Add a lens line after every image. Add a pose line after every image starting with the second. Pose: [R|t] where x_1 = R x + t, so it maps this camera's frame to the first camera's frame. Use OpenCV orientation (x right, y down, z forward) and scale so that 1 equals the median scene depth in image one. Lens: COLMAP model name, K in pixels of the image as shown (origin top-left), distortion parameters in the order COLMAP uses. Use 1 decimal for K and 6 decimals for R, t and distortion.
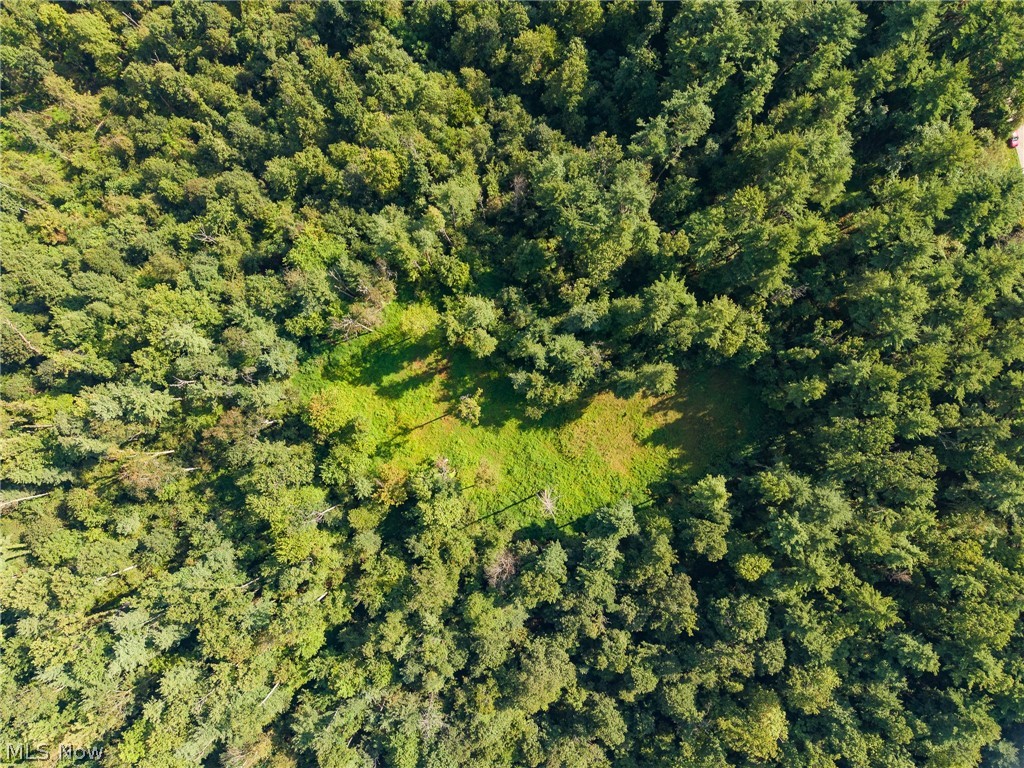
lens RADIAL K [[691.2, 0, 513.9], [0, 691.2, 386.6], [0, 0, 1]] dist [0.035962, -0.030247]
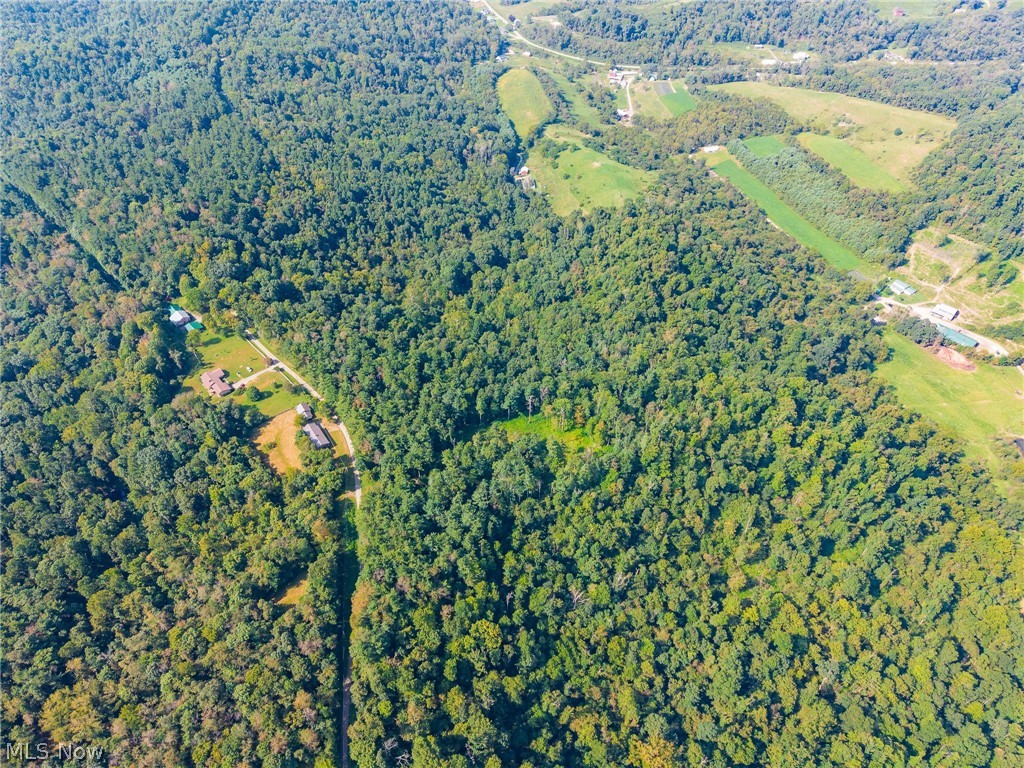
lens RADIAL K [[691.2, 0, 512.6], [0, 691.2, 385.7], [0, 0, 1]] dist [0.035962, -0.030247]
pose [[-0.999508, -0.027696, 0.014735, 0.086014], [0.029787, -0.690442, 0.722774, -2.057496], [-0.009844, 0.722858, 0.690927, -1.273511]]
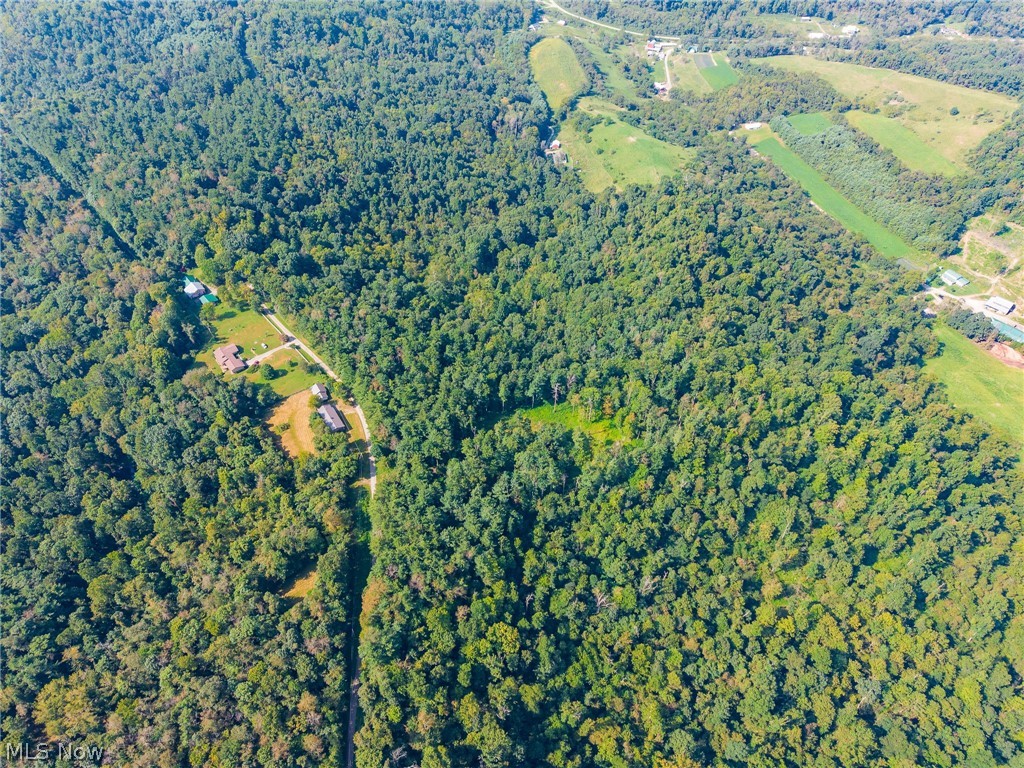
lens RADIAL K [[691.2, 0, 511.5], [0, 691.2, 386.8], [0, 0, 1]] dist [0.035962, -0.030247]
pose [[-0.997195, -0.060105, 0.044600, 0.111859], [0.074140, -0.711649, 0.698613, -1.910610], [-0.010250, 0.699960, 0.714109, -1.173912]]
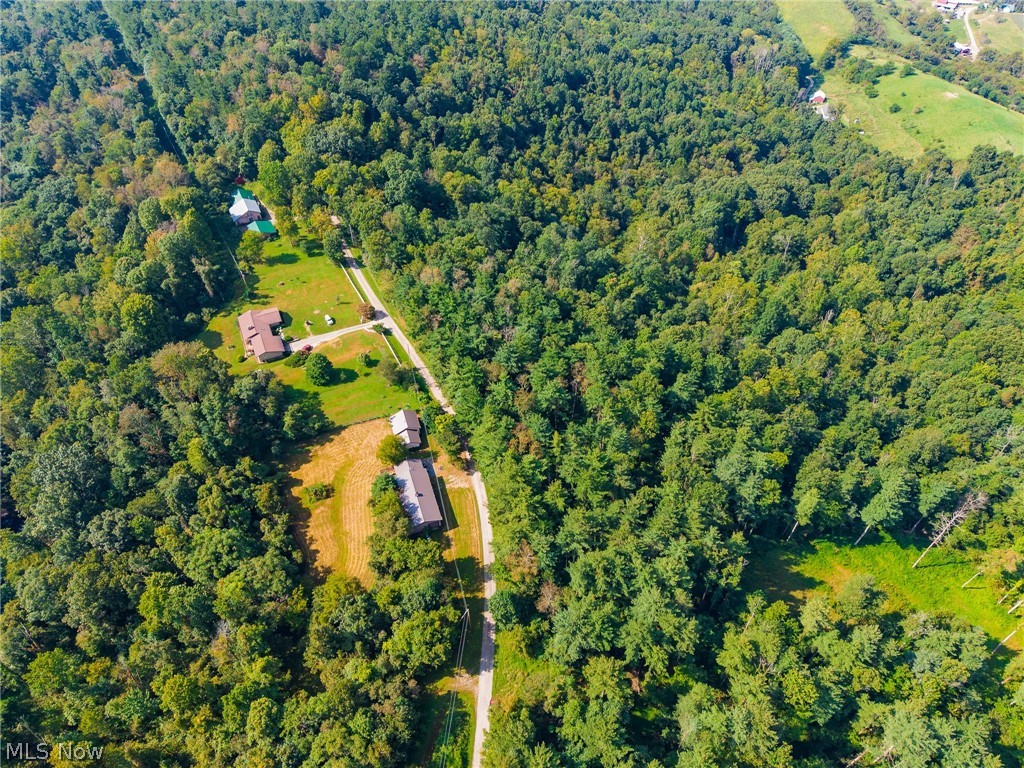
lens RADIAL K [[691.2, 0, 509.8], [0, 691.2, 388.4], [0, 0, 1]] dist [0.035962, -0.030247]
pose [[-0.952409, -0.221737, 0.209162, 0.583638], [0.304659, -0.670033, 0.676933, -0.744863], [-0.009956, 0.708441, 0.705700, -0.086929]]
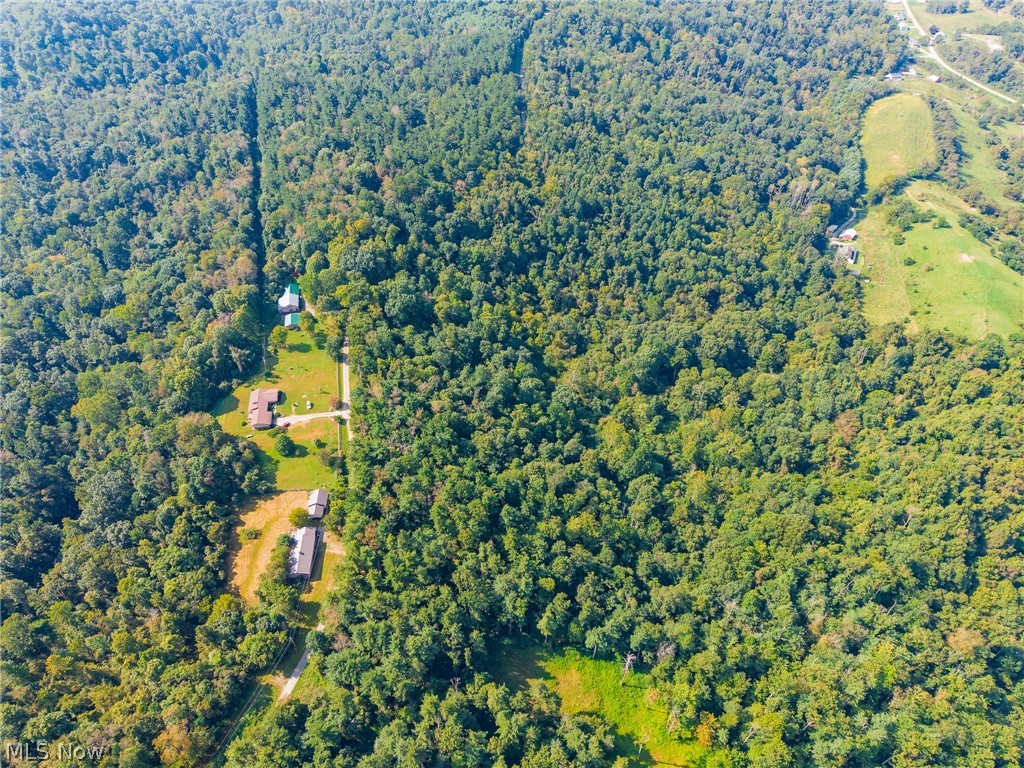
lens RADIAL K [[691.2, 0, 504.9], [0, 691.2, 386.5], [0, 0, 1]] dist [0.035962, -0.030247]
pose [[-0.838620, -0.389257, 0.381045, -0.087614], [0.544641, -0.587539, 0.598468, -0.644606], [-0.009079, 0.709420, 0.704727, -0.773723]]
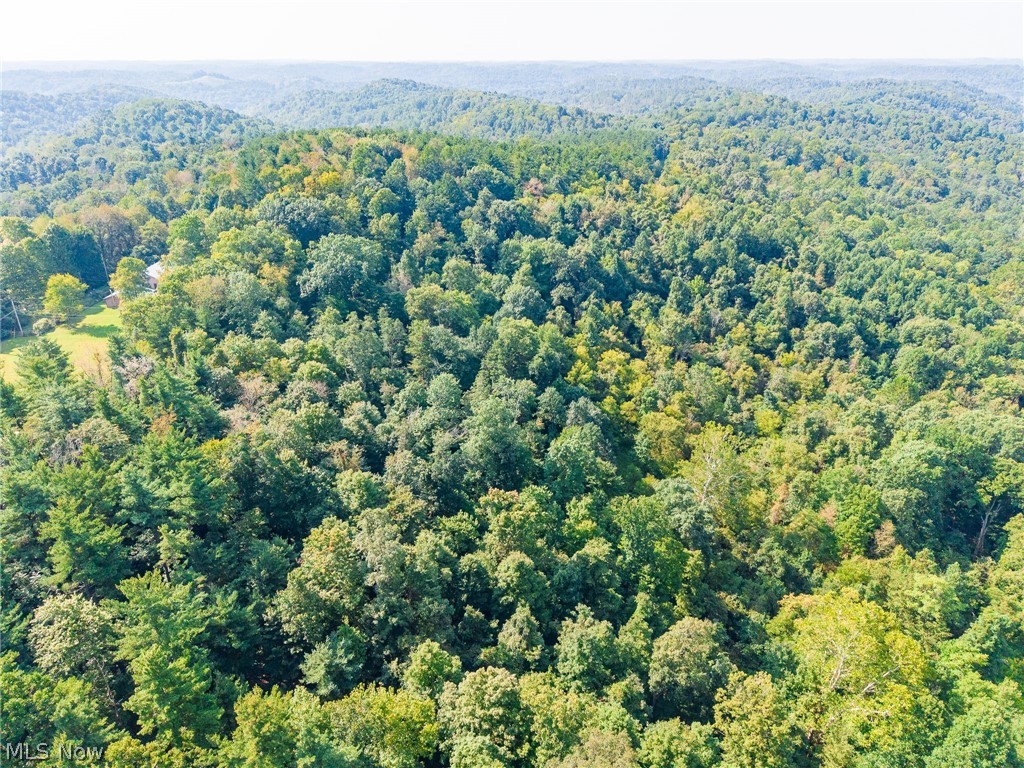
lens RADIAL K [[691.2, 0, 510.4], [0, 691.2, 386.1], [0, 0, 1]] dist [0.035962, -0.030247]
pose [[-0.694275, -0.321434, 0.643943, 0.335380], [0.719497, -0.288245, 0.631853, 0.362902], [-0.017486, 0.901995, 0.431392, 0.588715]]
